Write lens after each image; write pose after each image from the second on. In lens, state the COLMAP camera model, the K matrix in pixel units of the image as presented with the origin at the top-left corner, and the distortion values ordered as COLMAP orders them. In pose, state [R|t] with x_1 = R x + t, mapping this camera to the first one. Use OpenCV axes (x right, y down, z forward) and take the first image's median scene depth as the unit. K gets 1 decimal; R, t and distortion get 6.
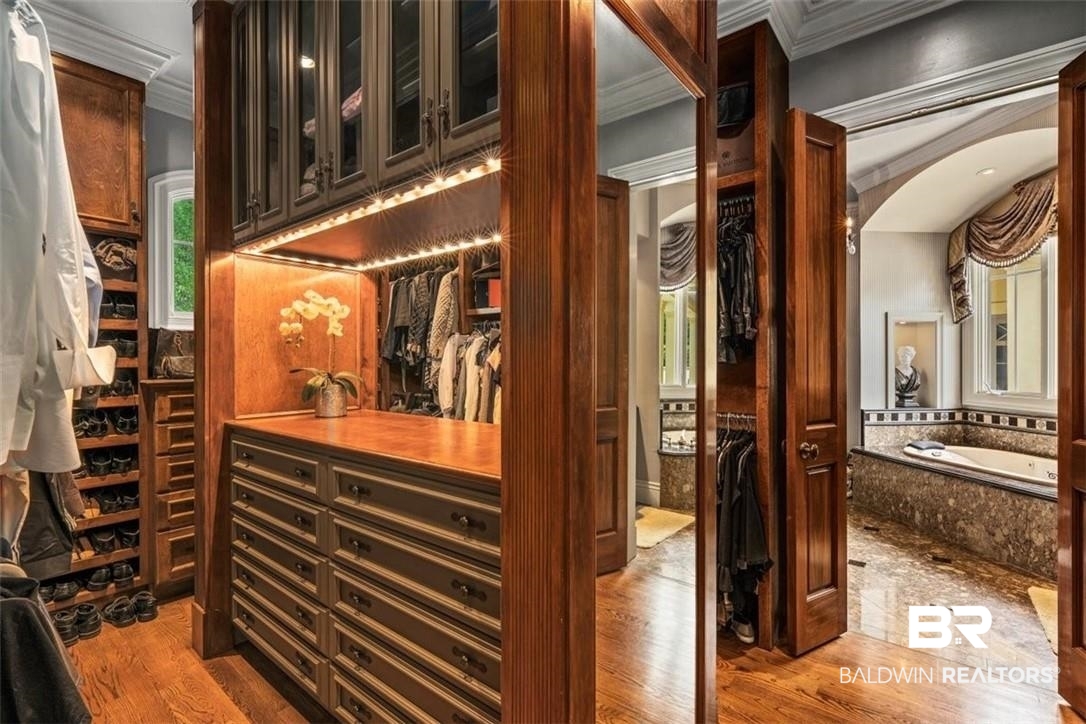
lens RADIAL K [[488.5, 0, 543.0], [0, 488.5, 362.0], [0, 0, 1]] dist [-0.000869, 0.000231]
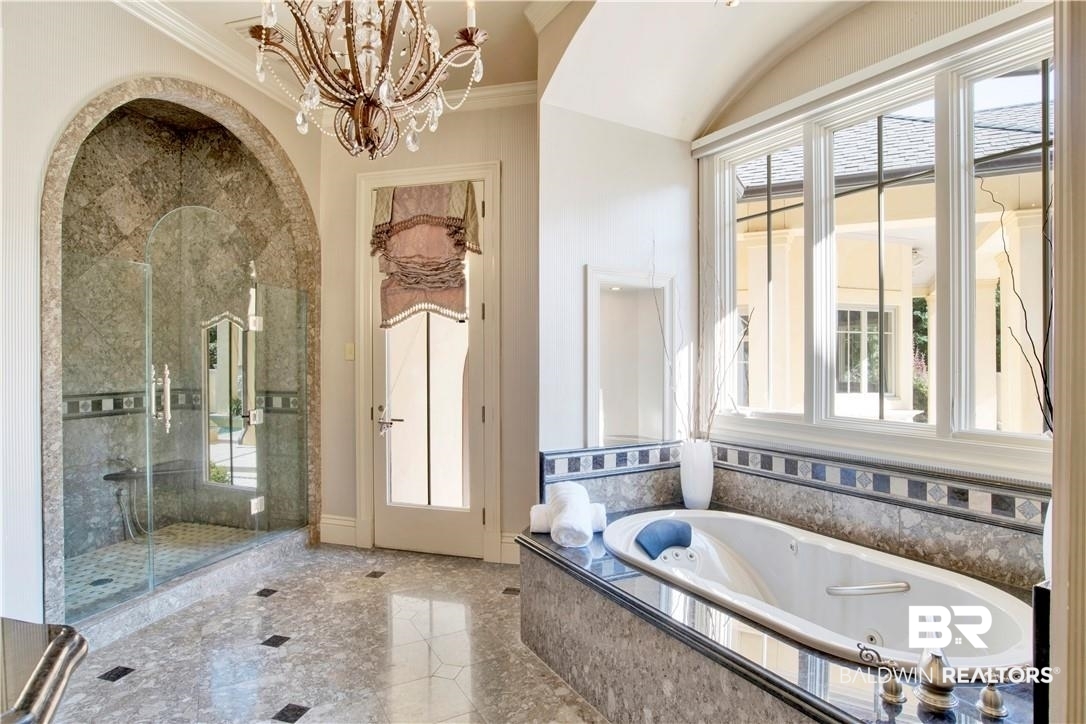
lens RADIAL K [[565.2, 0, 543.0], [0, 565.2, 362.0], [0, 0, 1]] dist [0.001277, 0.000649]
pose [[0.912470, 0.008592, 0.409052, 0.447755], [-0.009840, 0.999951, 0.000945, 0.002541], [-0.409024, -0.004887, 0.912510, 0.500567]]
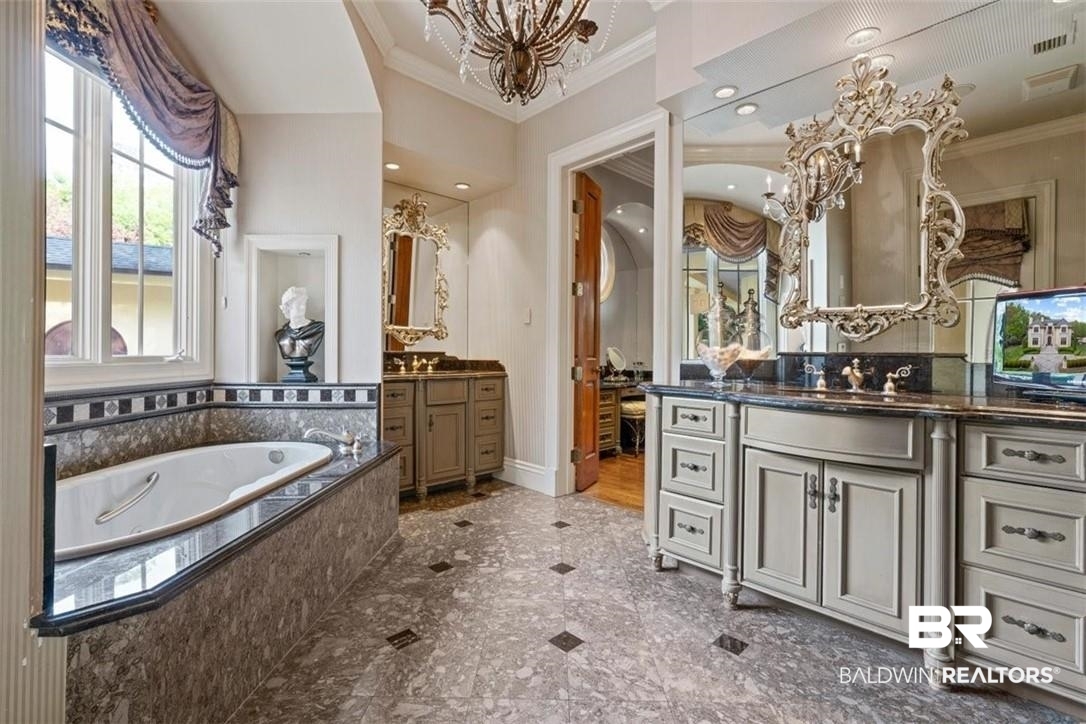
lens RADIAL K [[488.5, 0, 543.0], [0, 488.5, 362.0], [0, 0, 1]] dist [-0.000869, 0.000231]
pose [[-0.995033, 0.000842, 0.099543, 0.521450], [0.001114, 0.999996, 0.002685, 0.081581], [-0.099540, 0.002783, -0.995030, 1.526288]]
